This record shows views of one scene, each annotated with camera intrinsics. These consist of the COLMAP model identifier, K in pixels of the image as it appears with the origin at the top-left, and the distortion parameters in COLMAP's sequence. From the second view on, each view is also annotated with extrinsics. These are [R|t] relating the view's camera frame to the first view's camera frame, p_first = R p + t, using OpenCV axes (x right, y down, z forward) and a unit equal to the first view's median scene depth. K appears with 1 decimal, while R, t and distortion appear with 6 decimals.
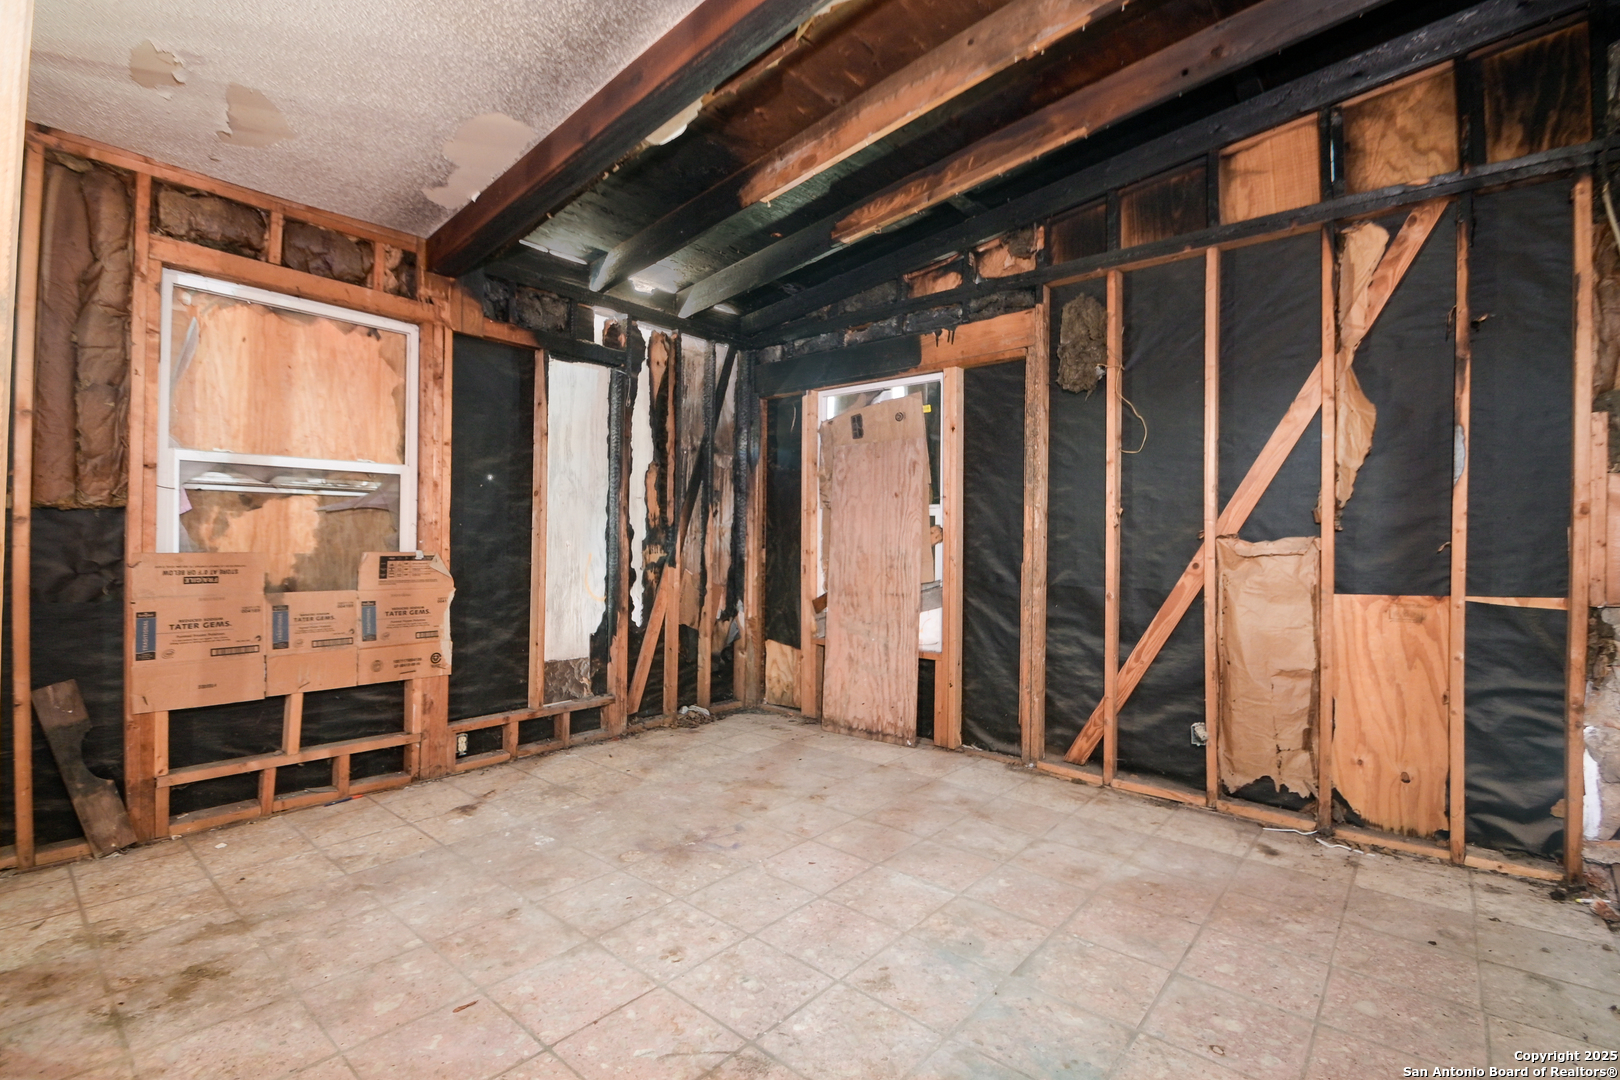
lens RADIAL K [[737.6, 0, 810.6], [0, 737.6, 534.1], [0, 0, 1]] dist [0.012128, -0.017426]
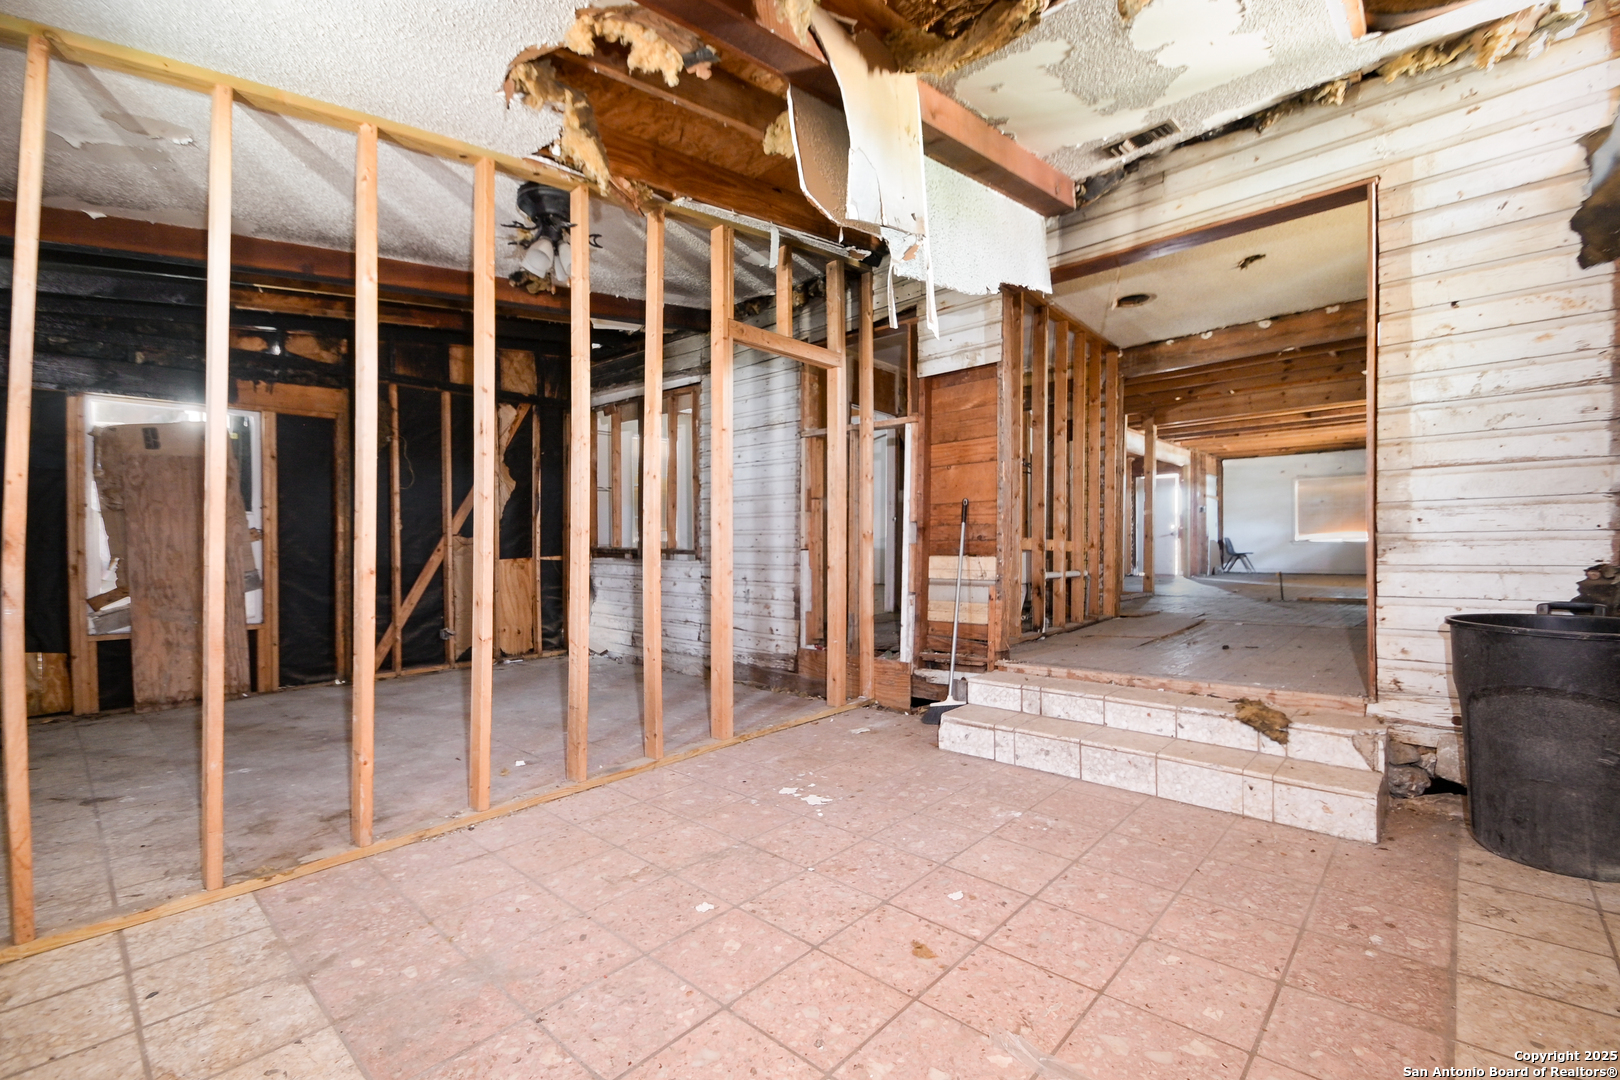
lens RADIAL K [[713.6, 0, 803.8], [0, 713.6, 549.1], [0, 0, 1]] dist [0.011244, -0.015874]
pose [[0.037640, -0.026752, 0.998933, -1.311275], [-0.001533, 0.999639, 0.026829, -0.011460], [-0.999290, -0.002541, 0.037585, -0.037824]]
